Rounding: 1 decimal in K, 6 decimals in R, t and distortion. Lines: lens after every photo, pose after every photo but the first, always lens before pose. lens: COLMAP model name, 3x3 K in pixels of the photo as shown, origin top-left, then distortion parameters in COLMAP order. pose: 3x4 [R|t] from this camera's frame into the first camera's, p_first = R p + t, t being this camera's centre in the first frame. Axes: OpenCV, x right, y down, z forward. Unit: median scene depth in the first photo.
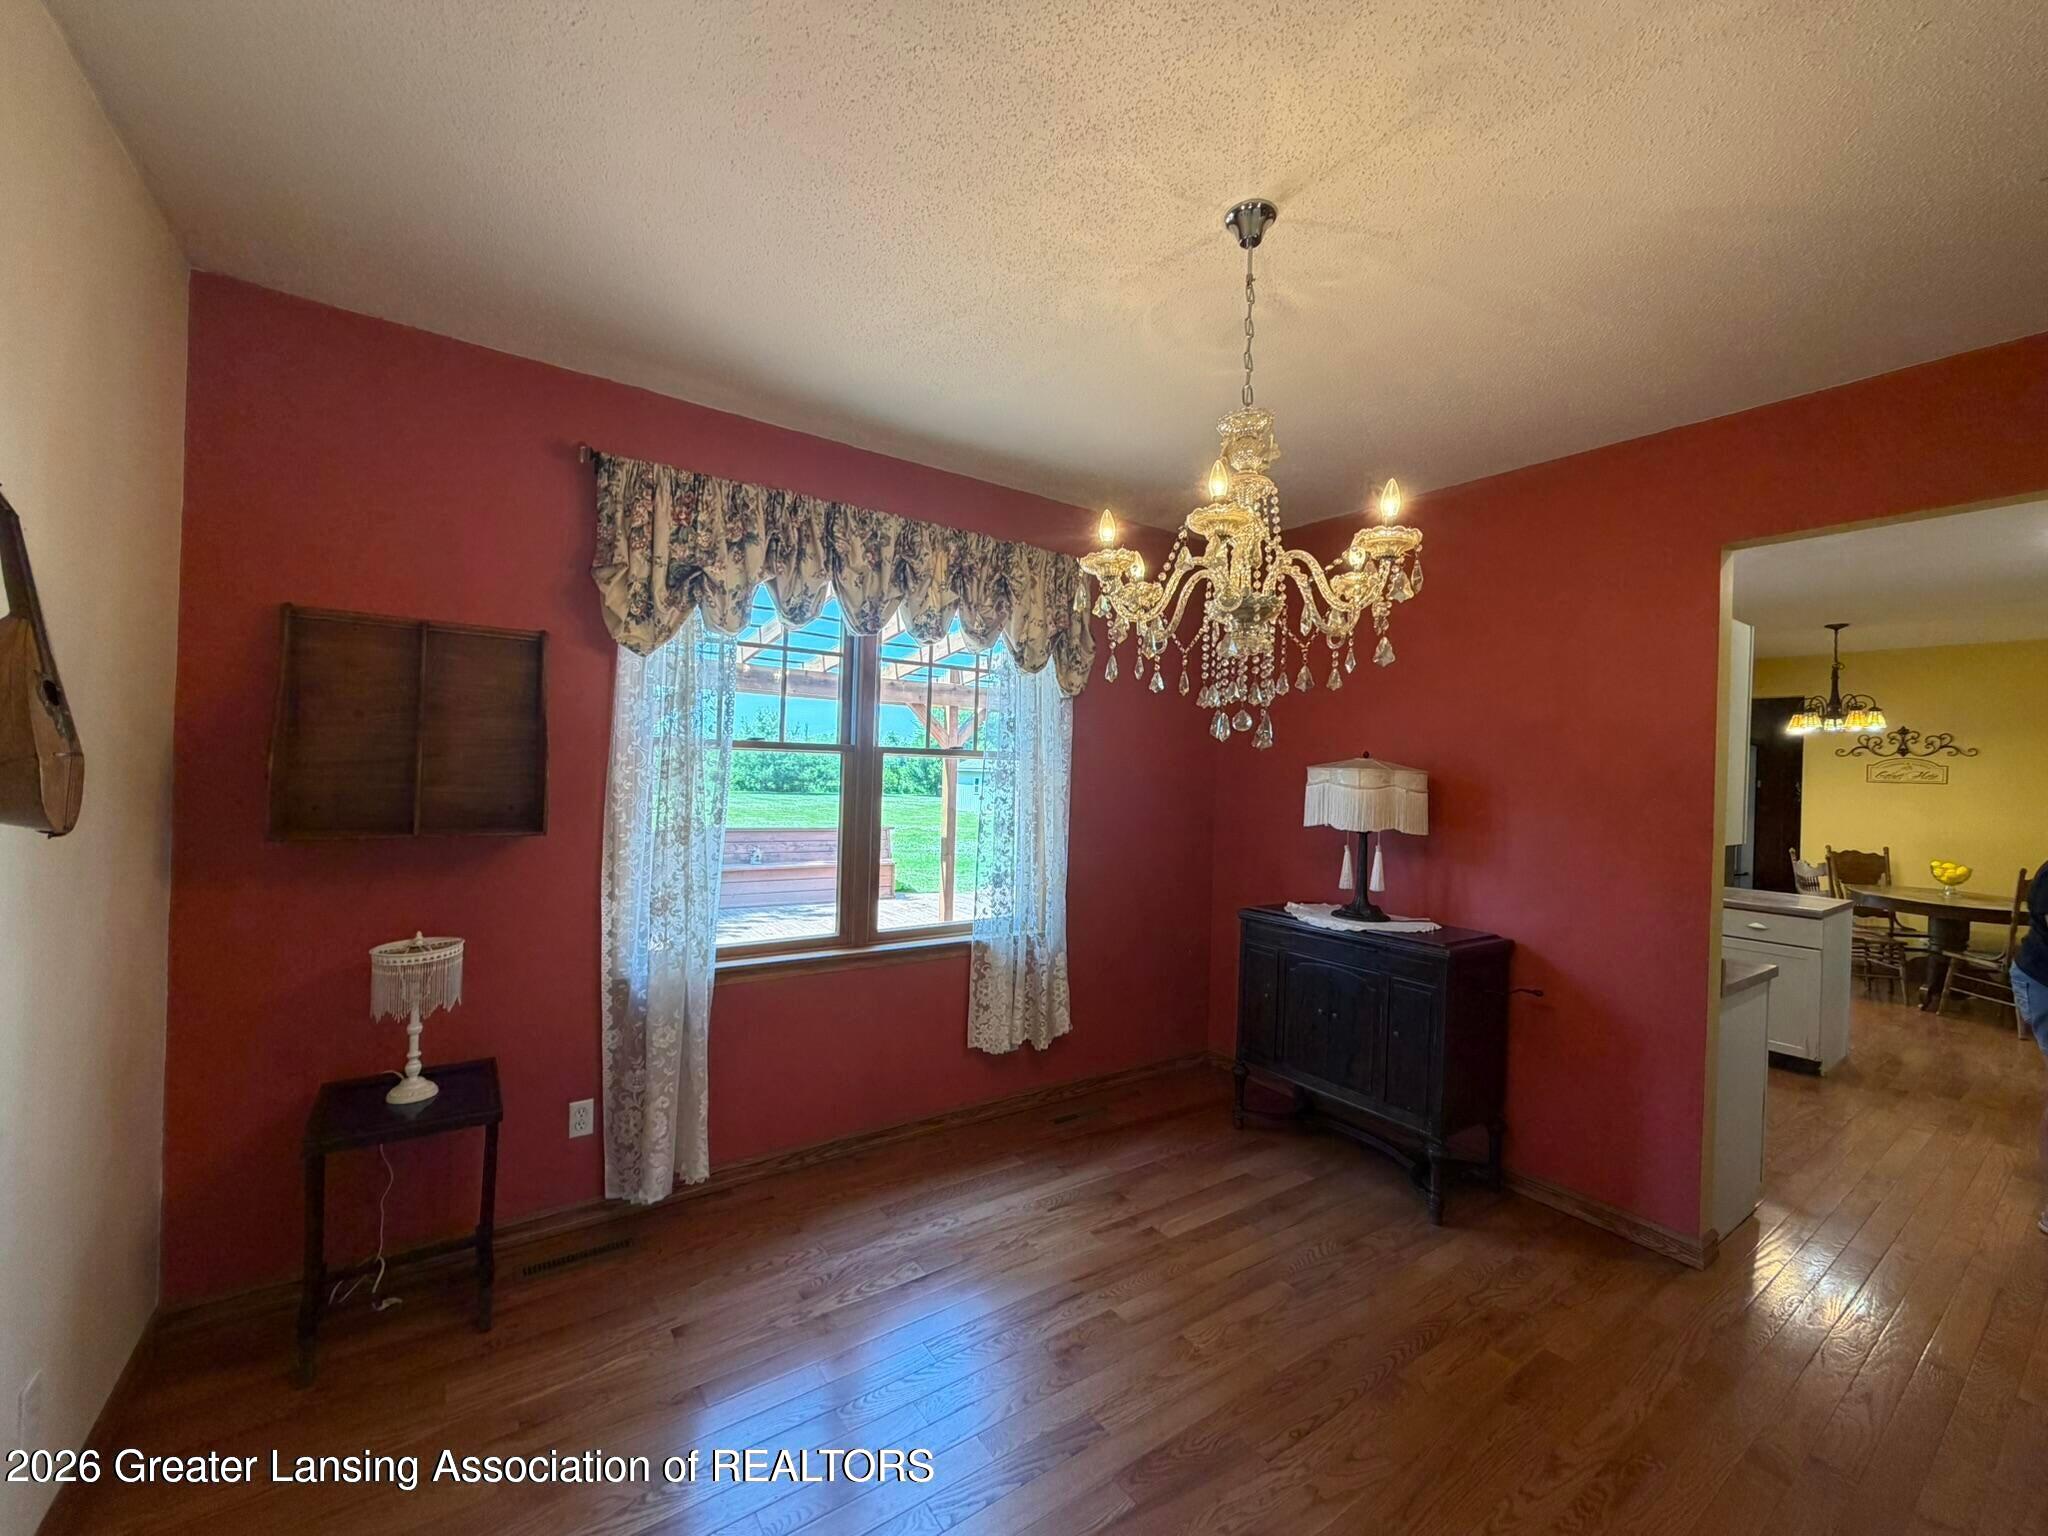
lens RADIAL K [[815.7, 0, 1026.6], [0, 815.7, 757.2], [0, 0, 1]] dist [-0.000191, -0.000632]
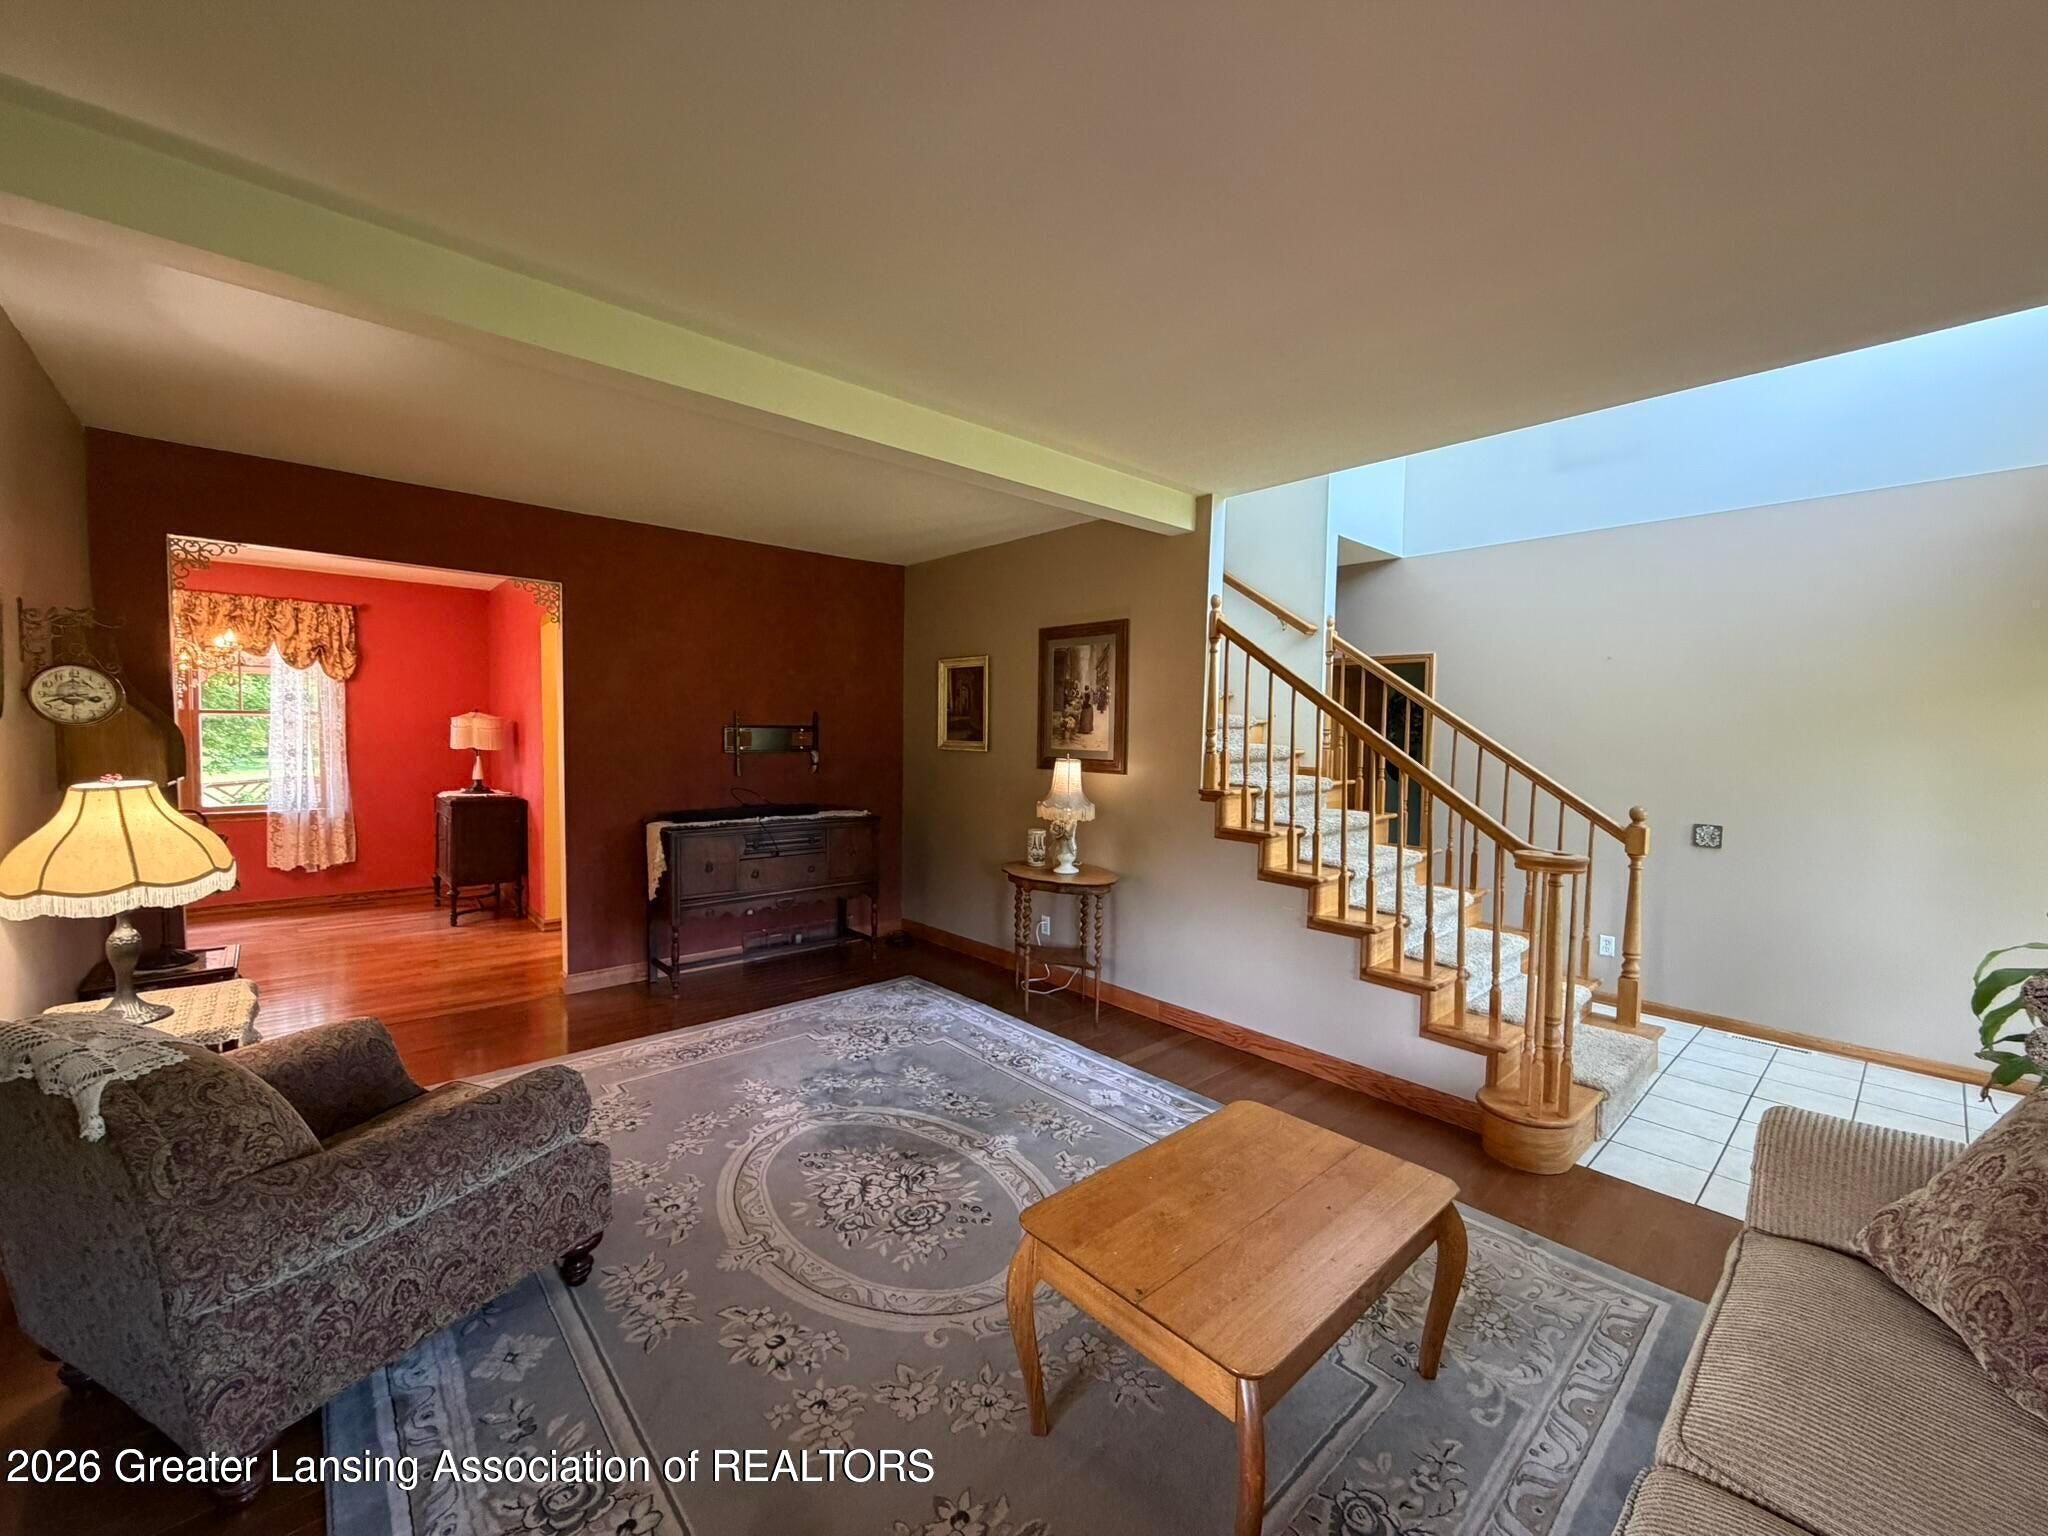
lens RADIAL K [[815.7, 0, 1017.7], [0, 815.7, 765.7], [0, 0, 1]] dist [-0.000191, -0.000632]
pose [[0.991872, -0.018067, 0.125951, 1.568813], [0.009991, 0.997871, 0.064455, 0.013607], [-0.126848, -0.062673, 0.989940, -1.204821]]
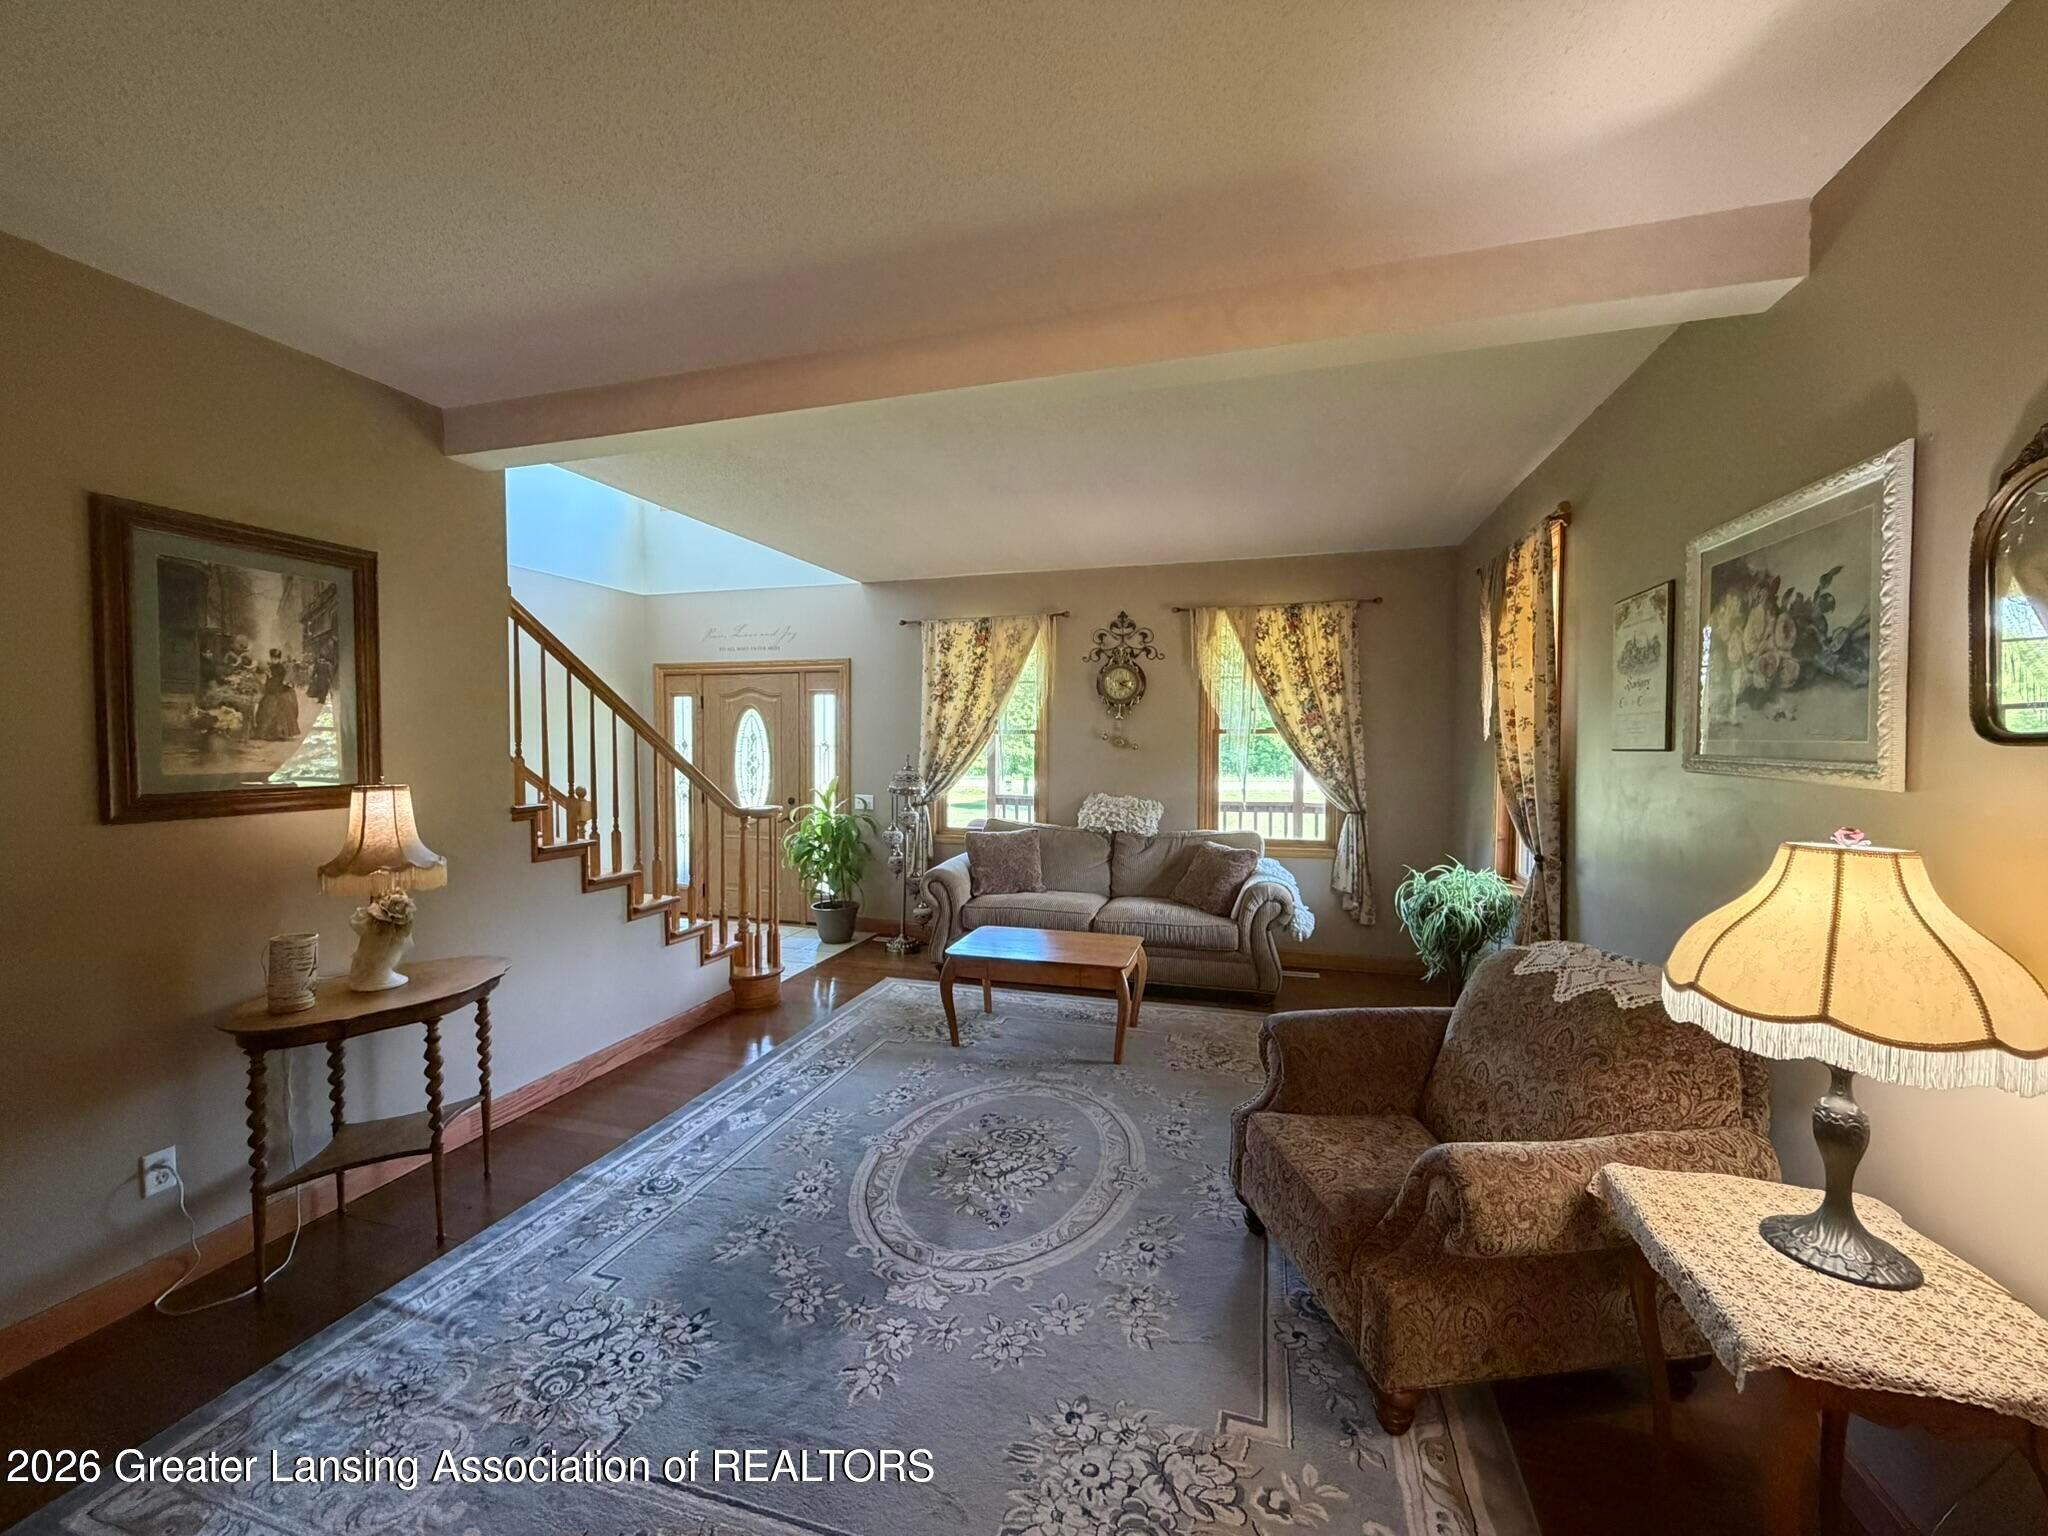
lens RADIAL K [[815.7, 0, 1019.9], [0, 815.7, 761.9], [0, 0, 1]] dist [-0.000191, -0.000632]
pose [[-0.624830, -0.050658, 0.779116, 0.803771], [-0.030811, 0.998715, 0.040227, 0.019565], [-0.780153, 0.001130, -0.625588, 0.221263]]
